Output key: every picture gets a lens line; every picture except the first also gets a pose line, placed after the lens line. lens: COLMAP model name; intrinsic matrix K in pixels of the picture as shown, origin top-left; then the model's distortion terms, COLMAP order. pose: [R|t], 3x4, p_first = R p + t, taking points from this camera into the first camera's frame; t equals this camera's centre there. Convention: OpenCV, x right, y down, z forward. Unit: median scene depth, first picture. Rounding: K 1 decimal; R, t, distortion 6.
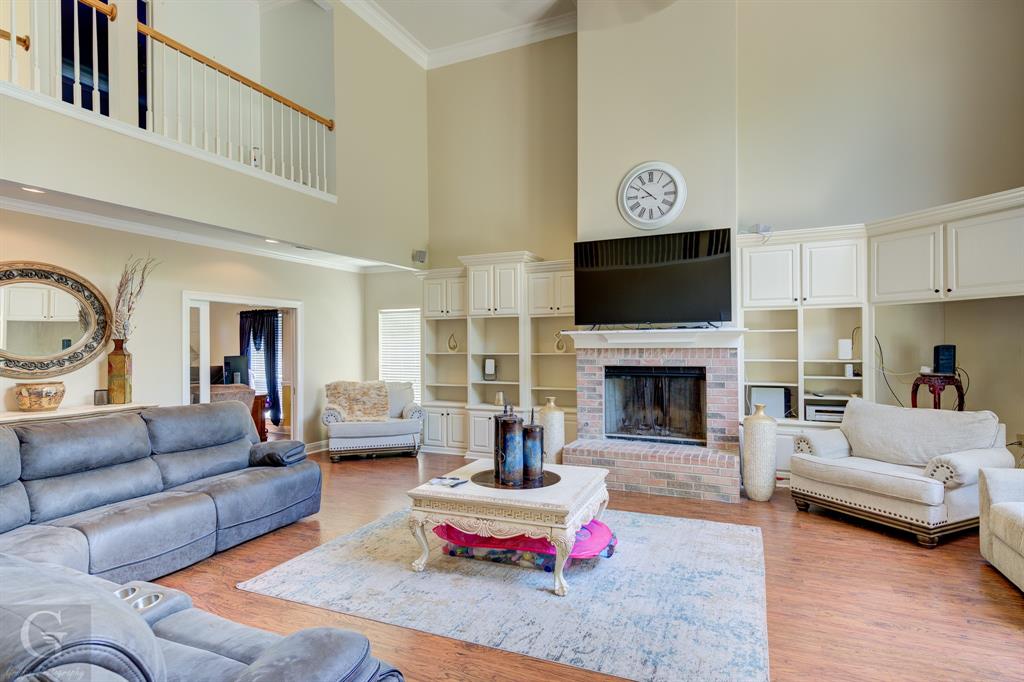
lens RADIAL K [[540.0, 0, 510.6], [0, 540.0, 341.6], [0, 0, 1]] dist [0.013301, 0.000999]
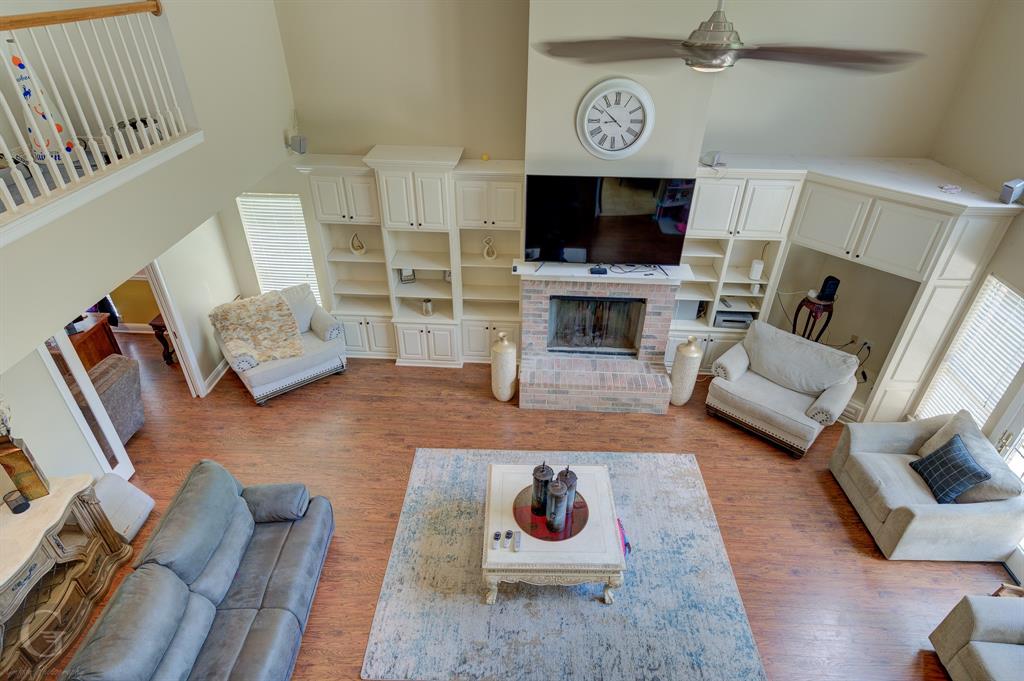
lens RADIAL K [[579.9, 0, 511.7], [0, 579.9, 342.3], [0, 0, 1]] dist [0.035461, 0.000723]
pose [[0.926913, -0.193719, 0.321411, -0.271767], [-0.020490, 0.829064, 0.558779, -0.508293], [-0.374717, -0.524525, 0.764501, 0.162603]]
